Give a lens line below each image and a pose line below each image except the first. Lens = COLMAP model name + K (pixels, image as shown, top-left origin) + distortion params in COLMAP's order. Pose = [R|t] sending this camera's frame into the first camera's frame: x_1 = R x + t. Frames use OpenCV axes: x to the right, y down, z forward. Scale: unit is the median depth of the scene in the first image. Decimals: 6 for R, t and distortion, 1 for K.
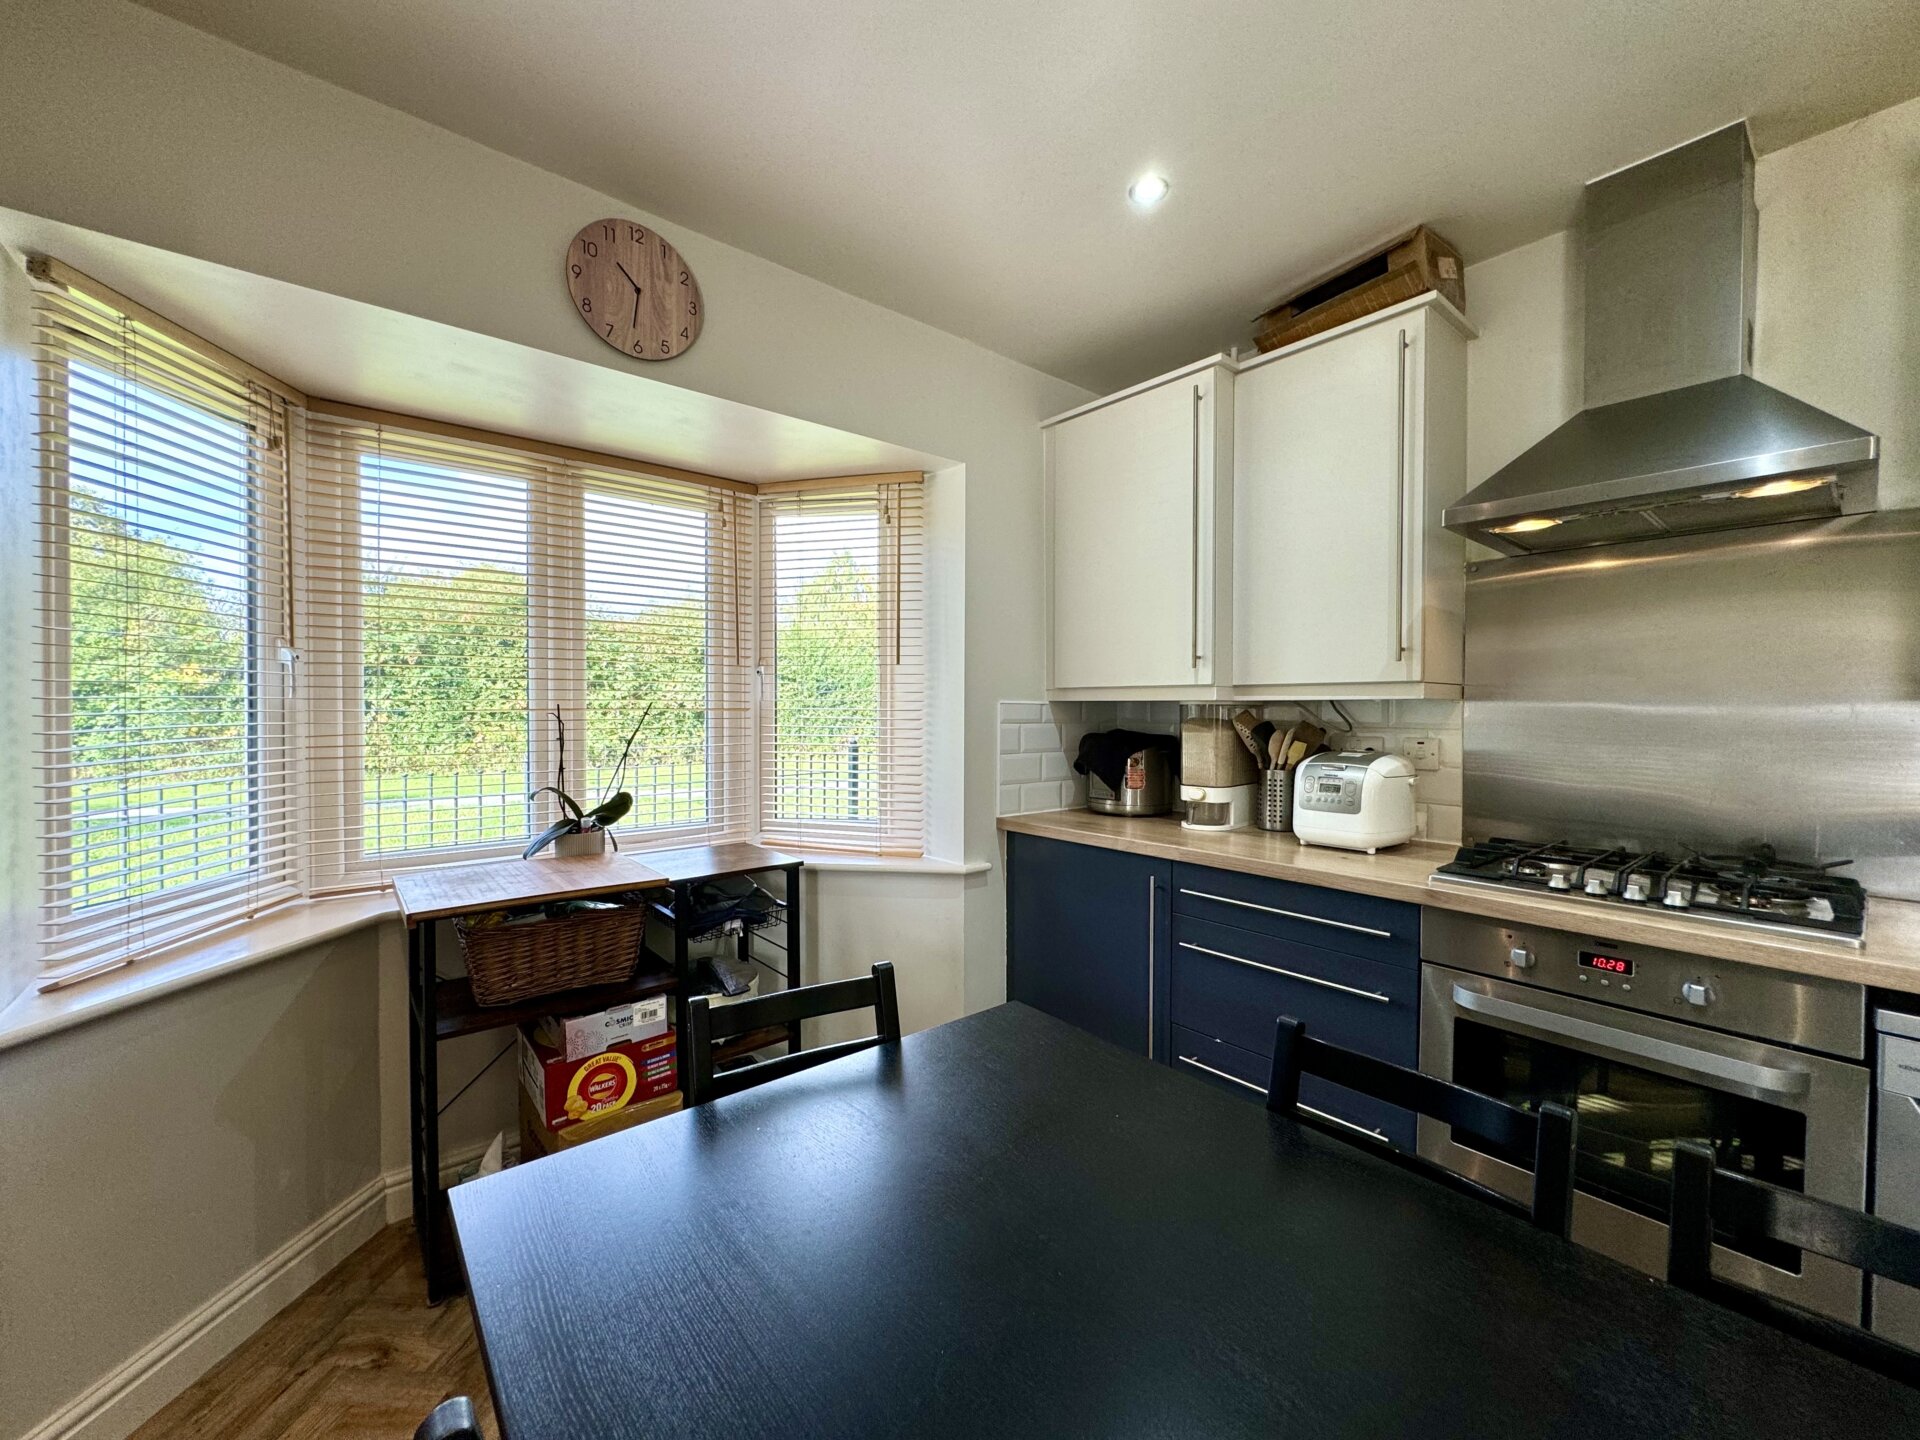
lens RADIAL K [[768.4, 0, 959.3], [0, 768.4, 717.9], [0, 0, 1]] dist [-0.002311, 0.000898]
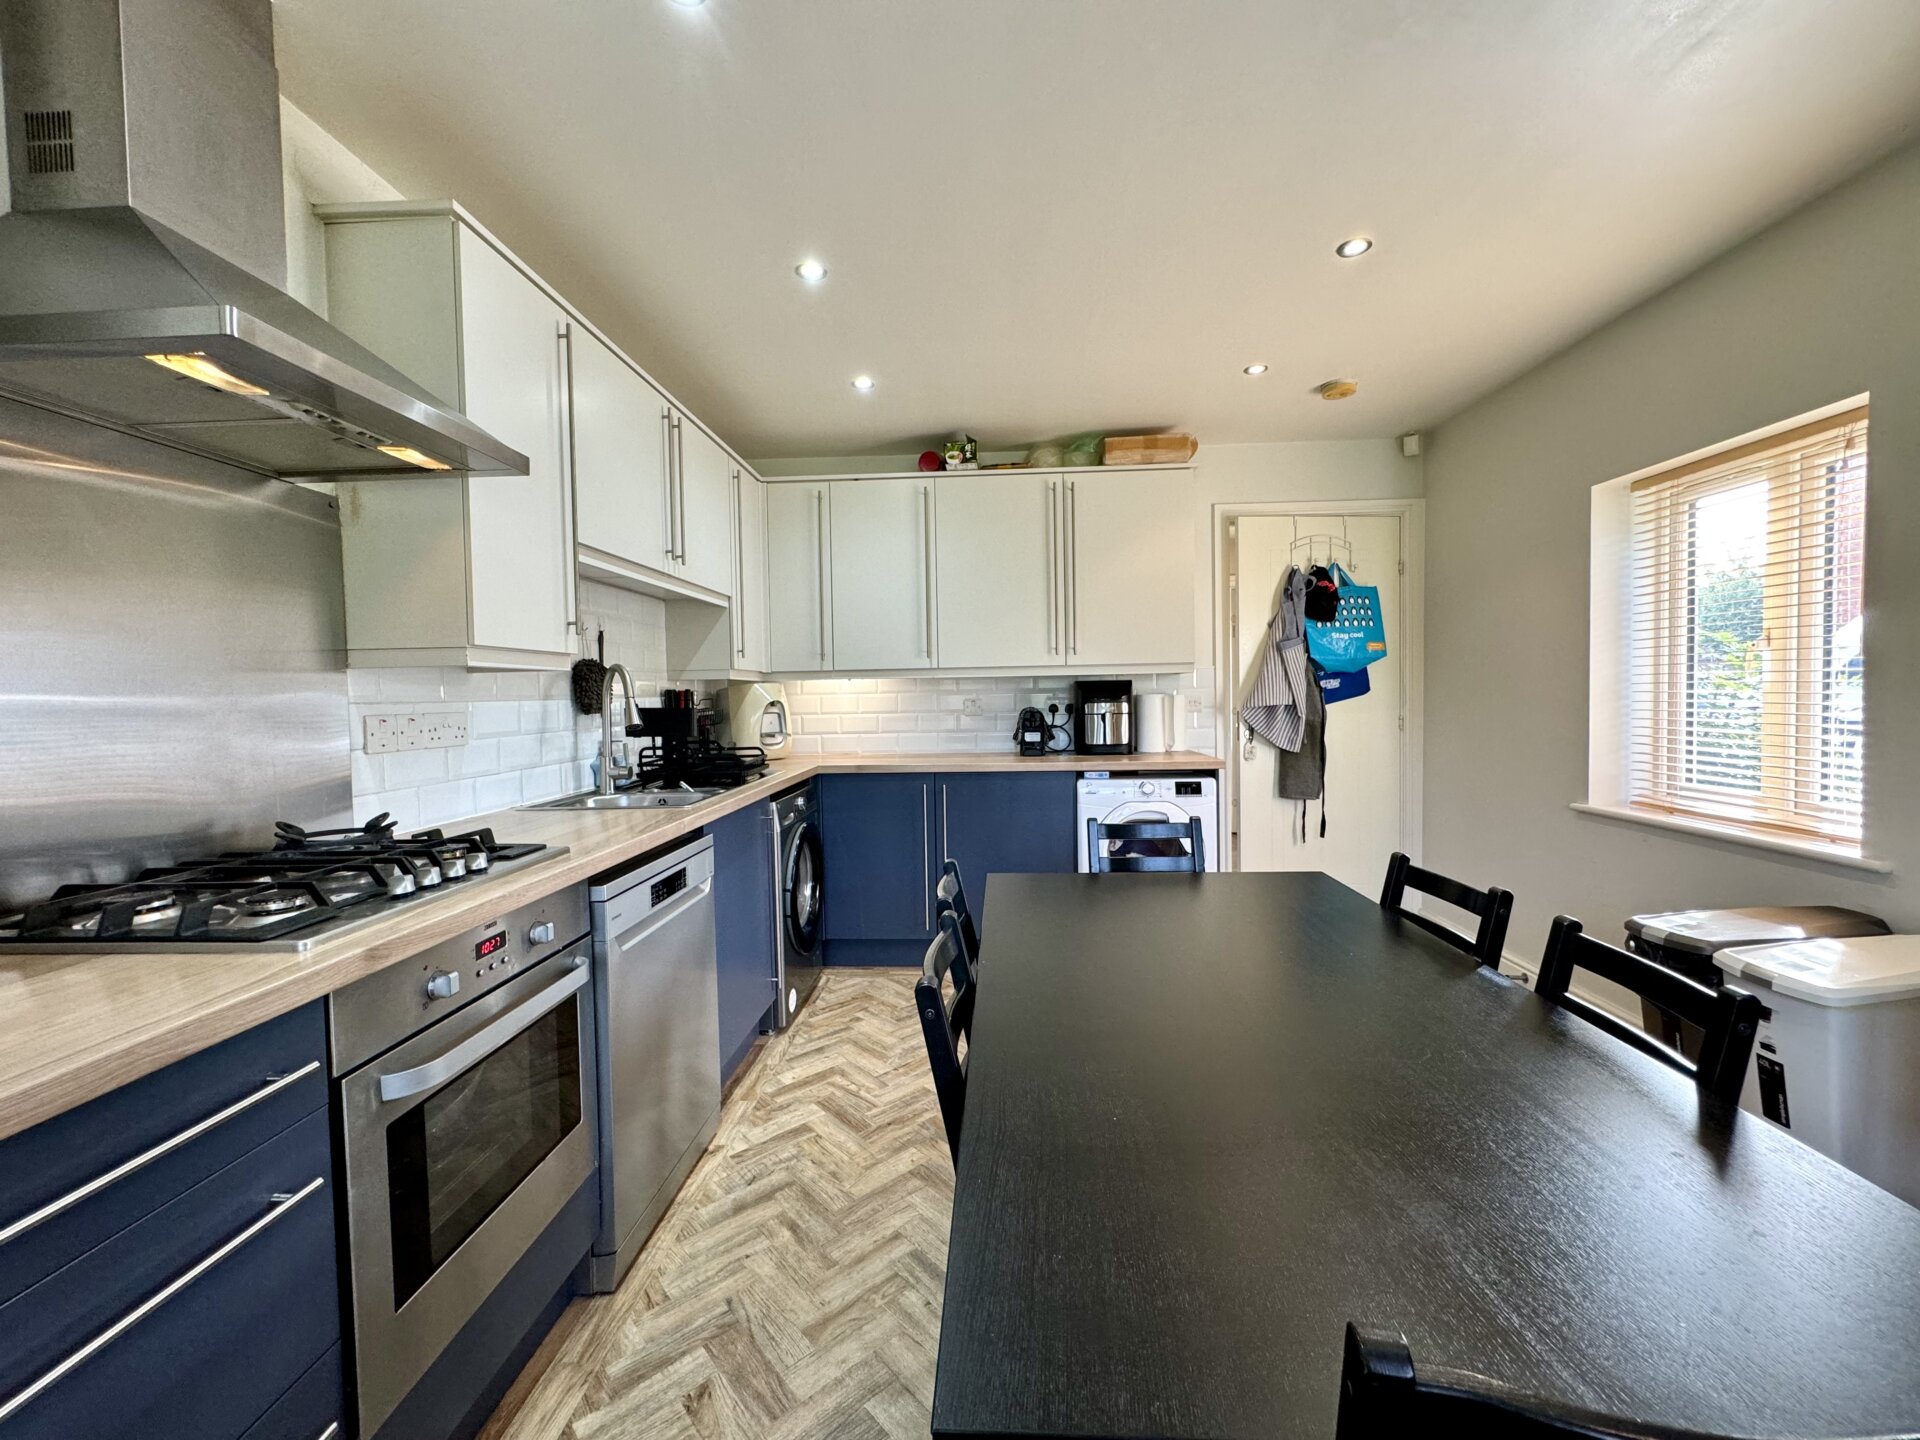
lens RADIAL K [[769.2, 0, 956.2], [0, 769.2, 717.8], [0, 0, 1]] dist [-0.000018, 0.000619]
pose [[-0.729536, -0.011221, 0.683850, -0.112537], [0.025397, 0.998731, 0.043481, 0.014694], [-0.683471, 0.049088, -0.728326, 0.792025]]
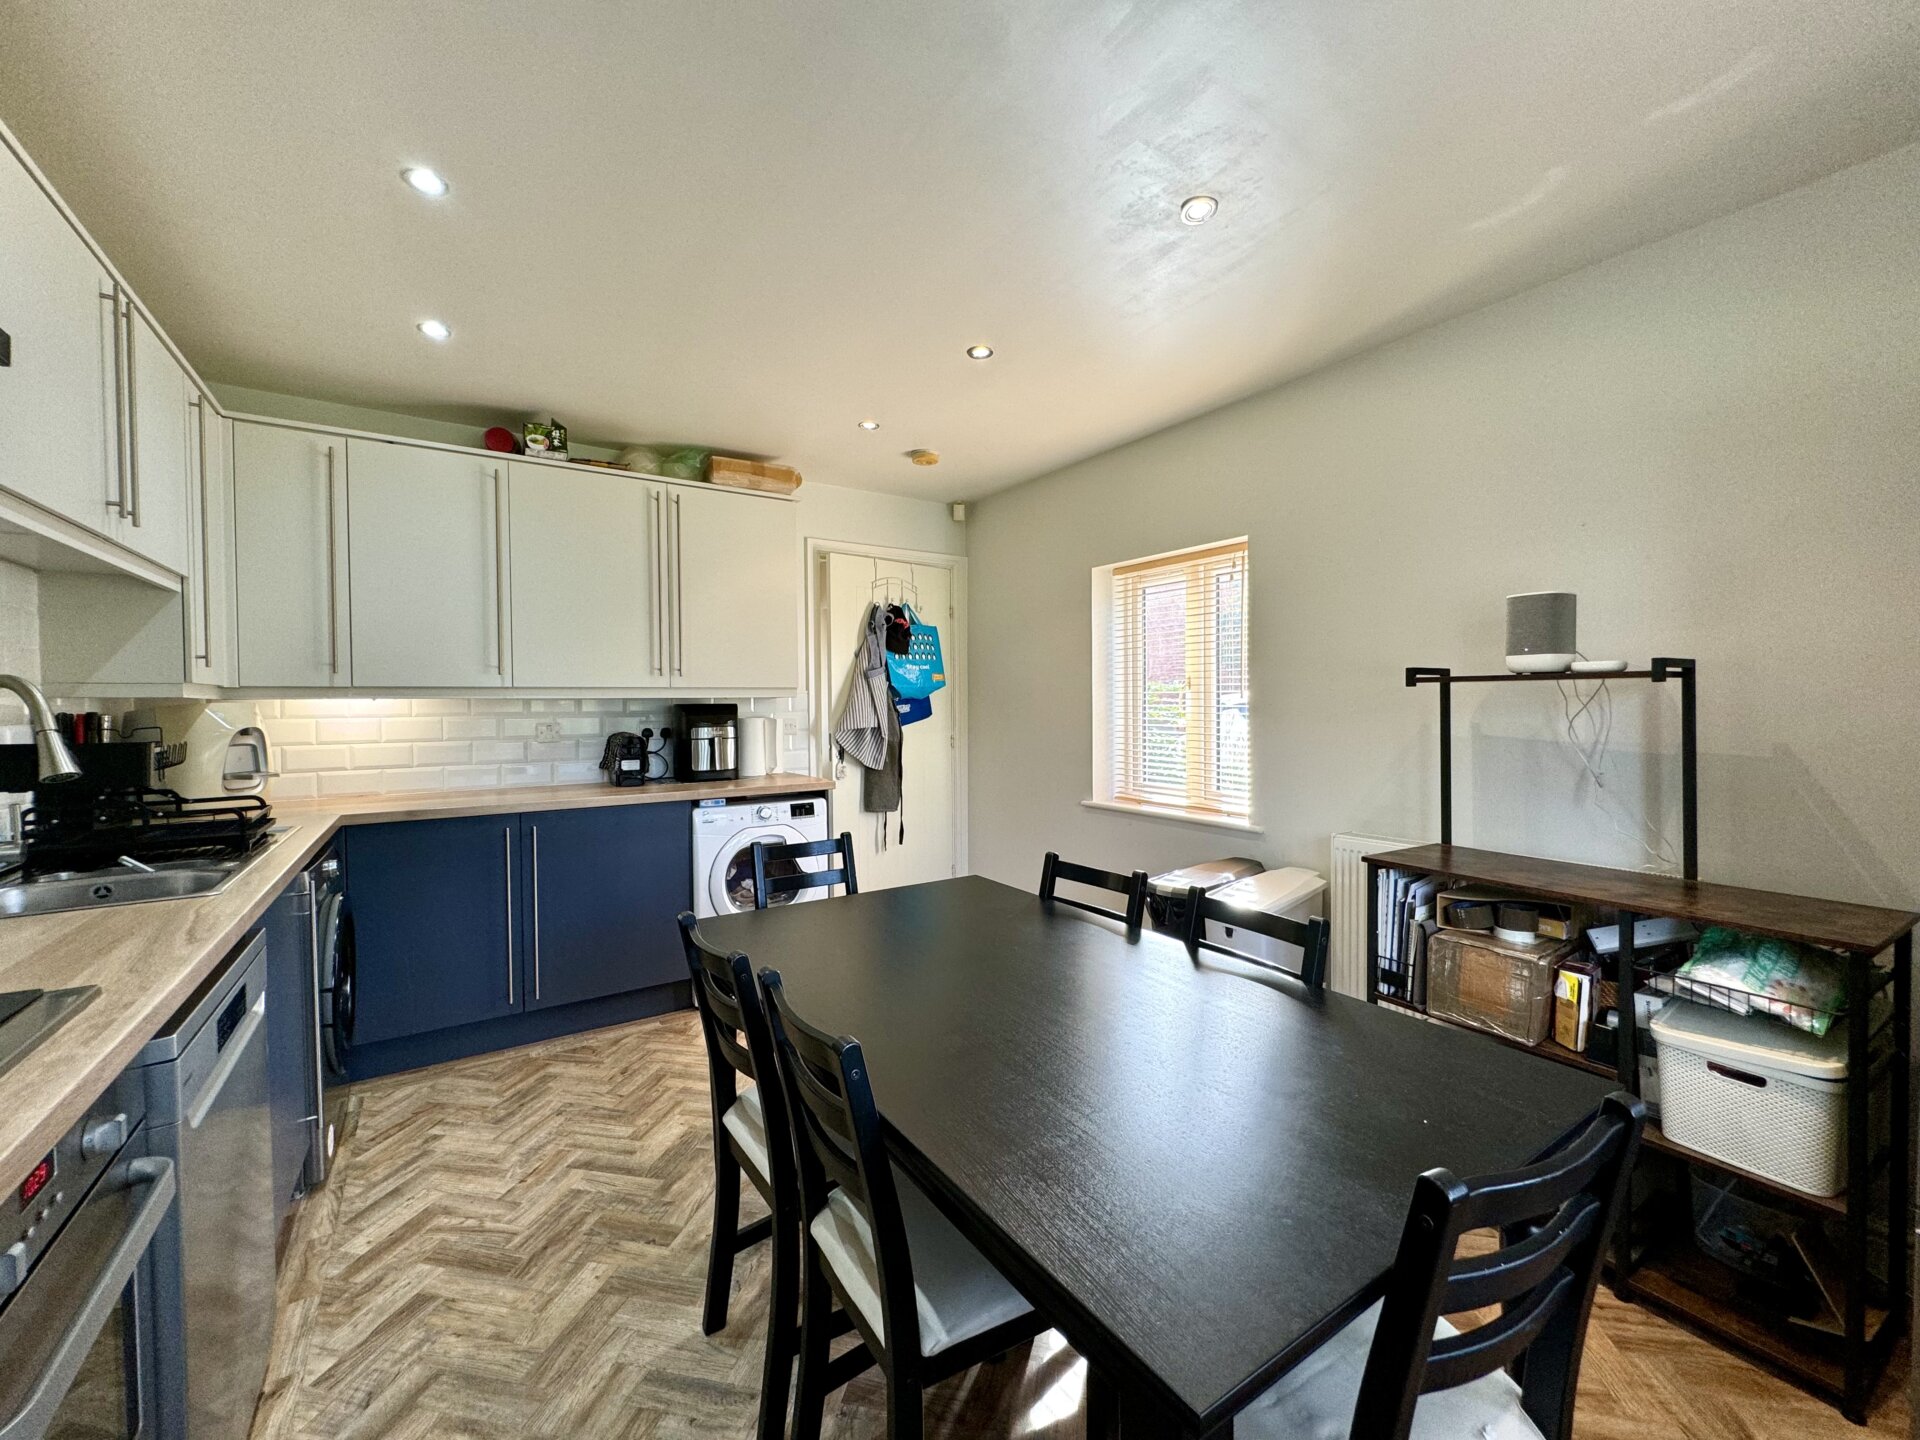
lens RADIAL K [[769.2, 0, 956.2], [0, 769.2, 717.8], [0, 0, 1]] dist [-0.000018, 0.000619]
pose [[-0.993611, 0.003302, 0.112808, 0.097956], [0.007124, 0.999414, 0.033492, -0.006644], [-0.112631, 0.034081, -0.993052, 0.896695]]
